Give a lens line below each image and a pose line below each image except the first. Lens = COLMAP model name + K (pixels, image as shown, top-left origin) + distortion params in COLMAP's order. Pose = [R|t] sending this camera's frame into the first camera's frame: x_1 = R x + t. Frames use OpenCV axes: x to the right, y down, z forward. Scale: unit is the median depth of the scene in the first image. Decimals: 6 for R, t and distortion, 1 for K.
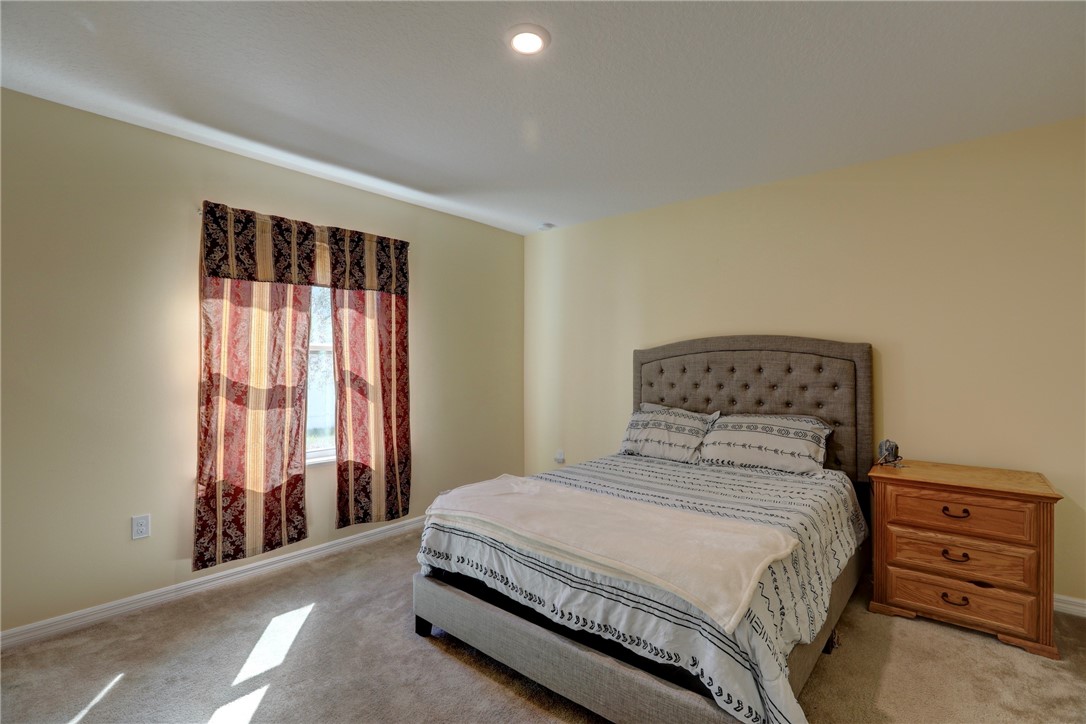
lens RADIAL K [[492.7, 0, 548.0], [0, 492.7, 361.1], [0, 0, 1]] dist [-0.017280, 0.000114]
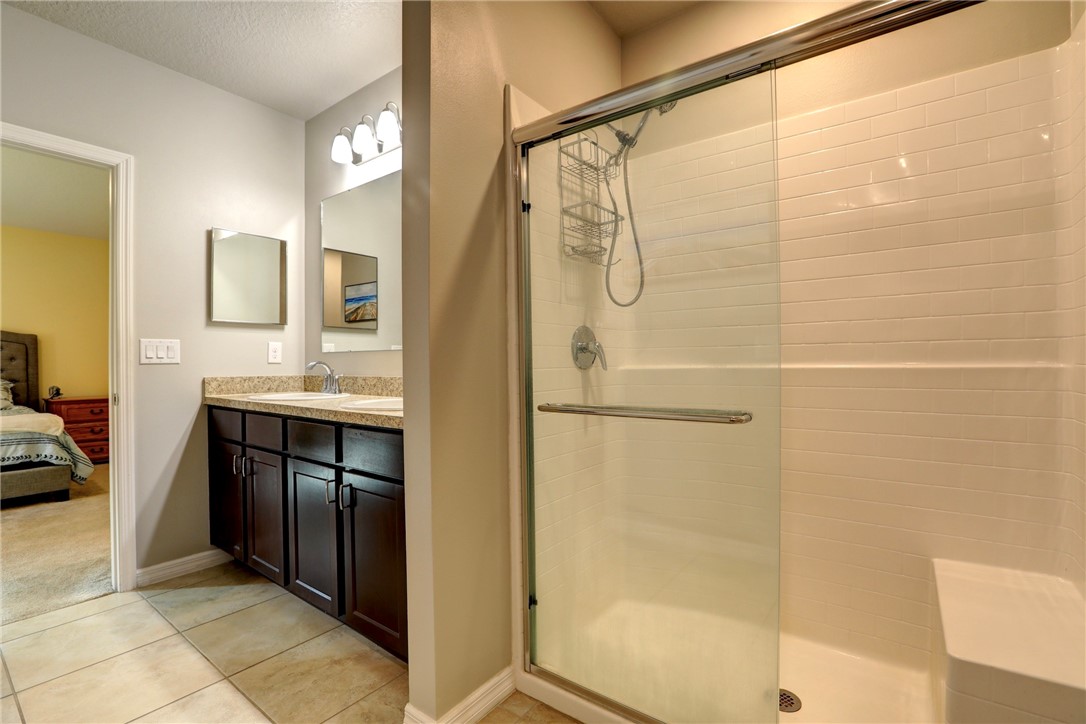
lens RADIAL K [[492.7, 0, 541.6], [0, 492.7, 365.7], [0, 0, 1]] dist [-0.017280, 0.000114]
pose [[-0.044728, 0.004131, 0.998991, -1.186530], [0.001689, 0.999990, -0.004059, 0.087405], [-0.998998, 0.001506, -0.044735, -0.758654]]
